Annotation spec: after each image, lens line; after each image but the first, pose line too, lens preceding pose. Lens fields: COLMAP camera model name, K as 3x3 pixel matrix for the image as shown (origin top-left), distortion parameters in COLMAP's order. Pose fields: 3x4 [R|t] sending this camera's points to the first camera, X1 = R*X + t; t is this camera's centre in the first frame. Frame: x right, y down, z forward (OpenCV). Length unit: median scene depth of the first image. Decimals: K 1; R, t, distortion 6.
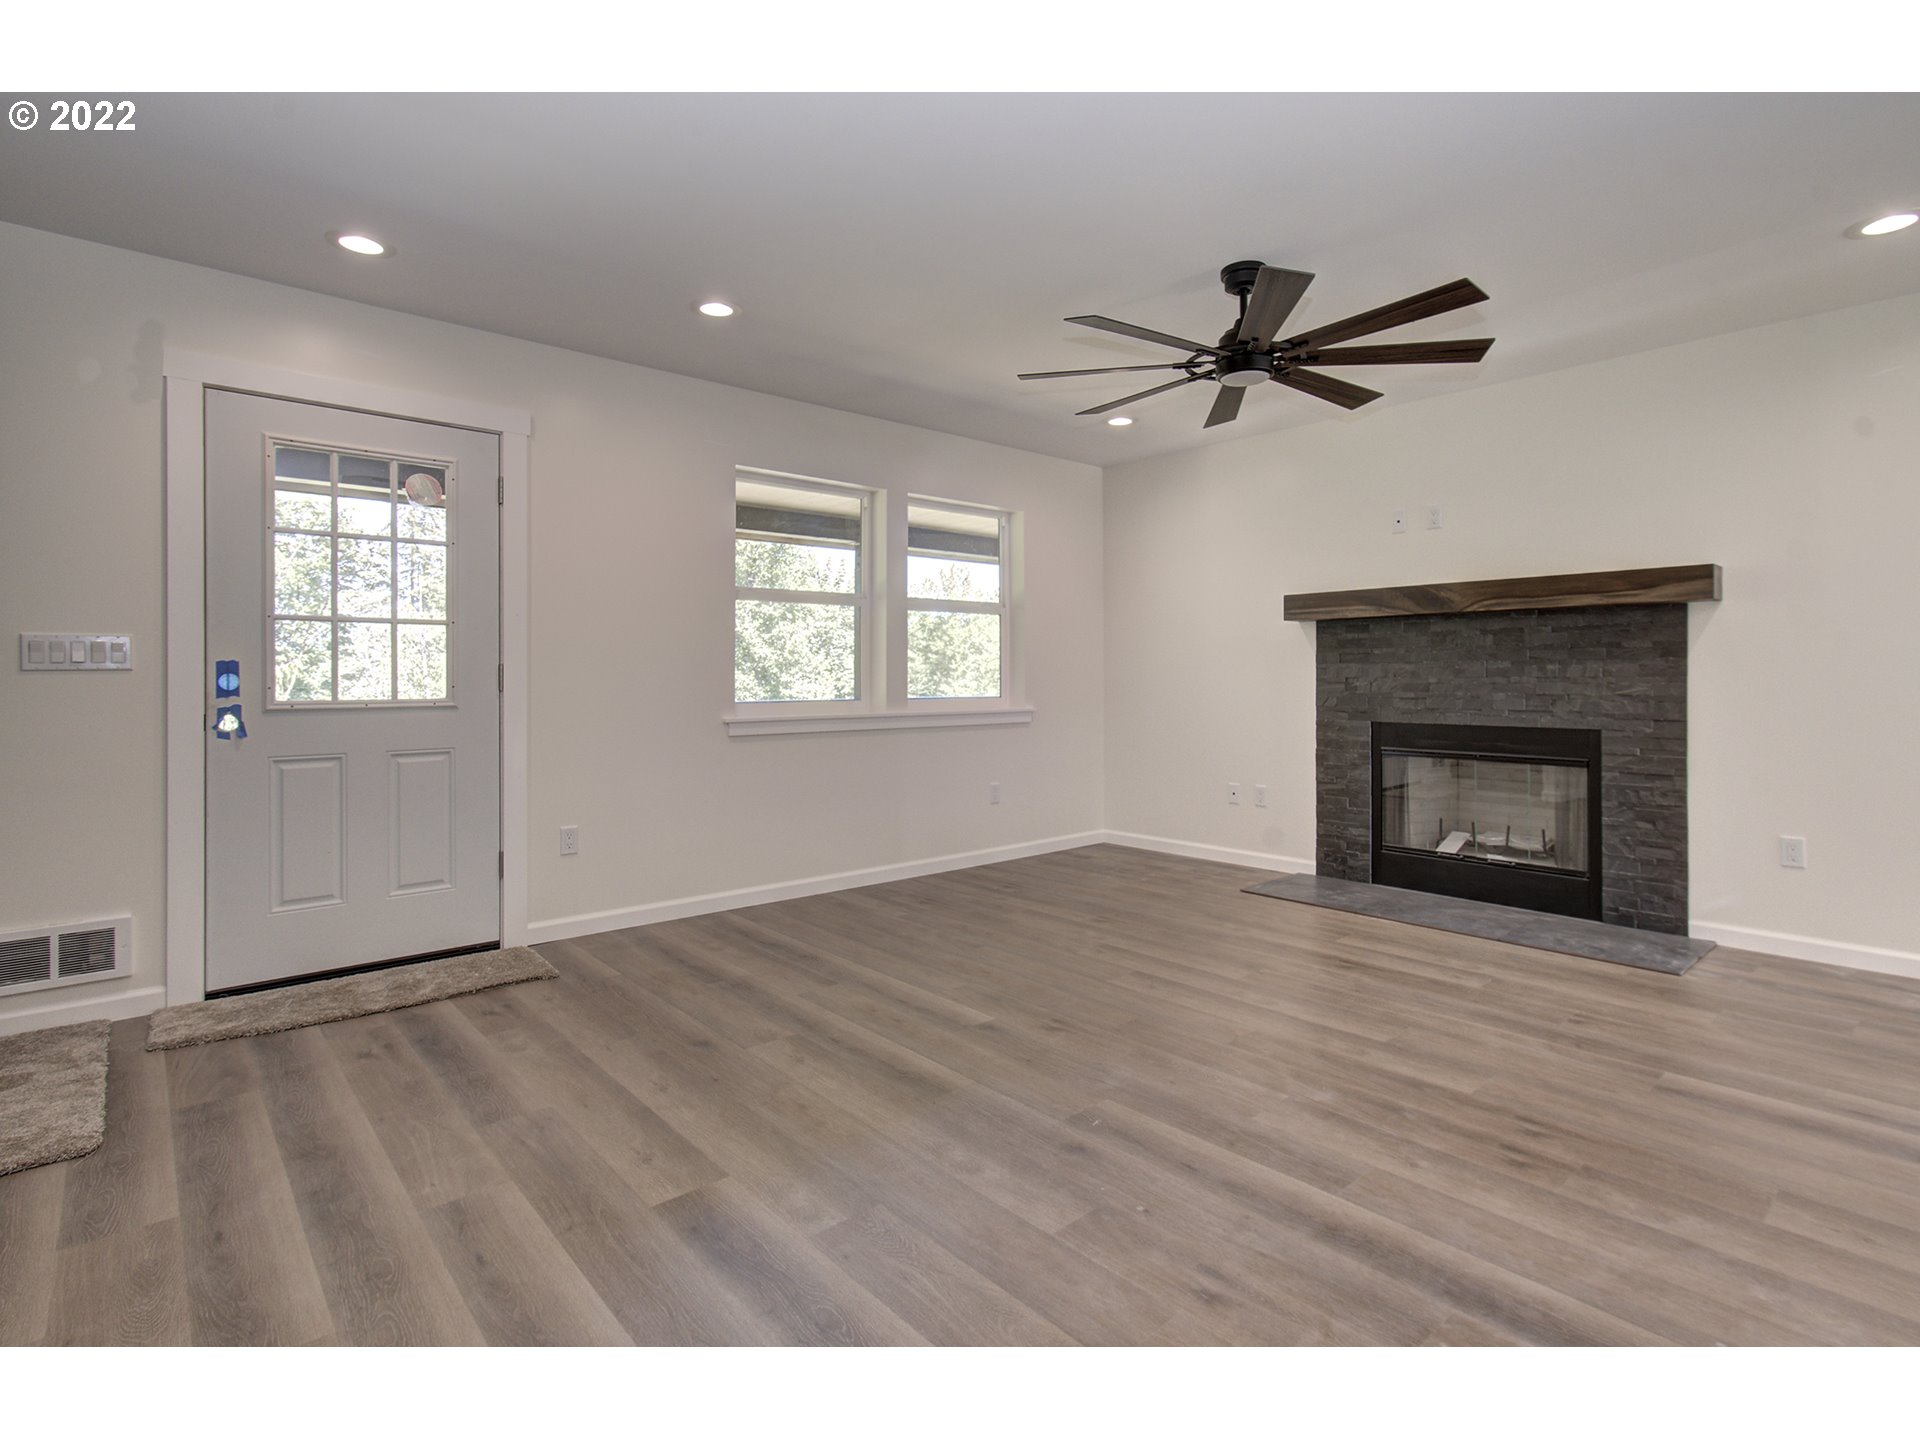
lens RADIAL K [[940.5, 0, 959.6], [0, 940.5, 656.3], [0, 0, 1]] dist [-0.009809, 0.000212]
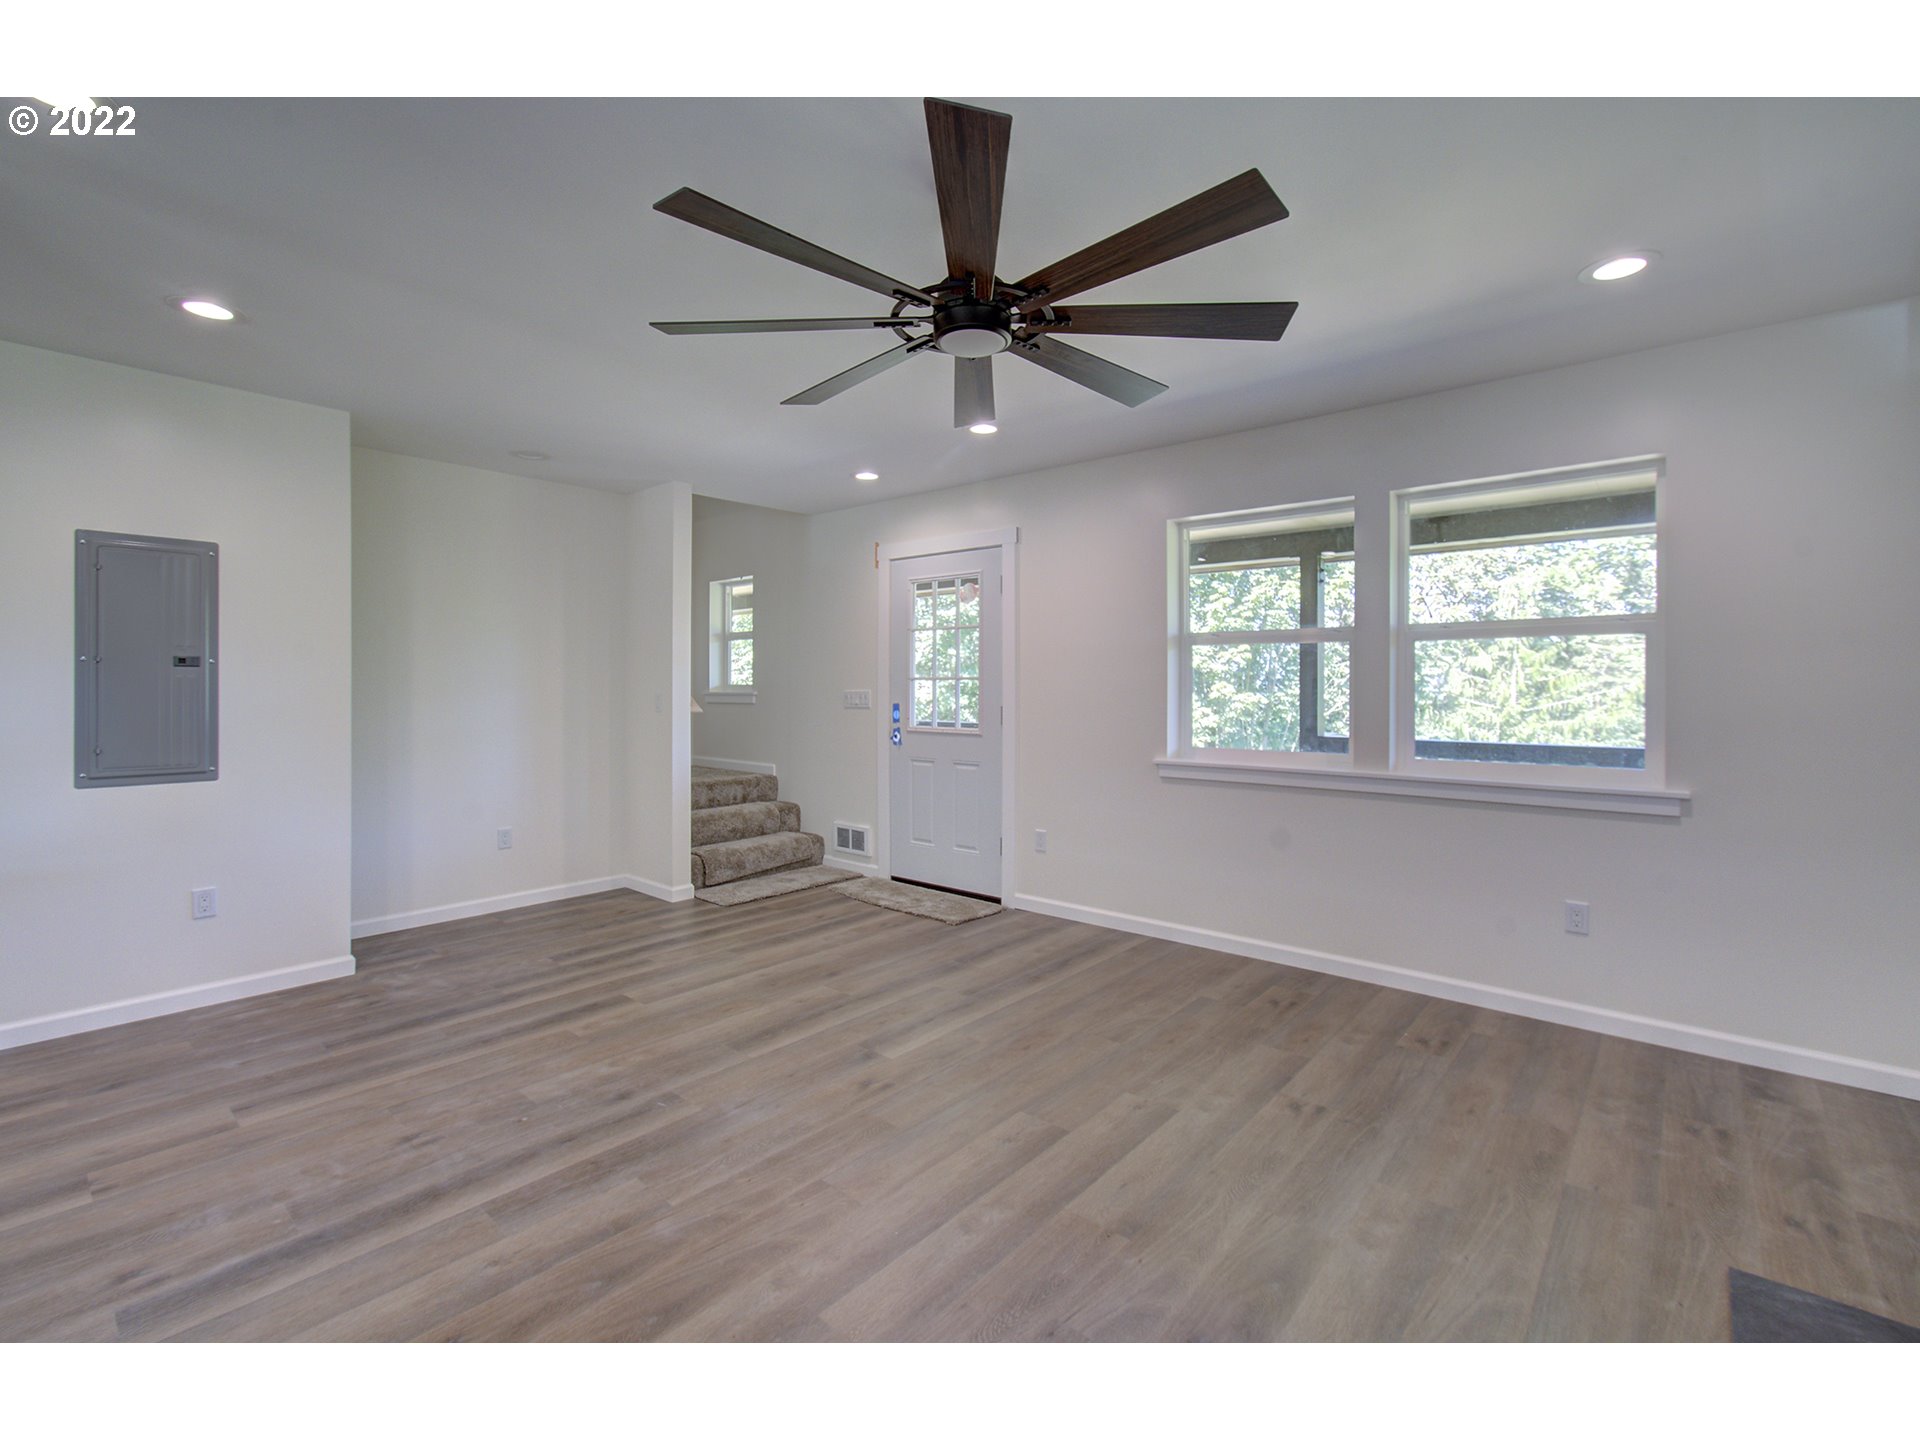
lens RADIAL K [[864.2, 0, 956.8], [0, 864.2, 692.0], [0, 0, 1]] dist [0.029167, 0.000075]
pose [[0.114114, 0.007787, -0.993437, 0.810106], [0.020669, 0.999734, 0.010211, -0.028588], [0.993253, -0.021698, 0.113922, 0.775591]]
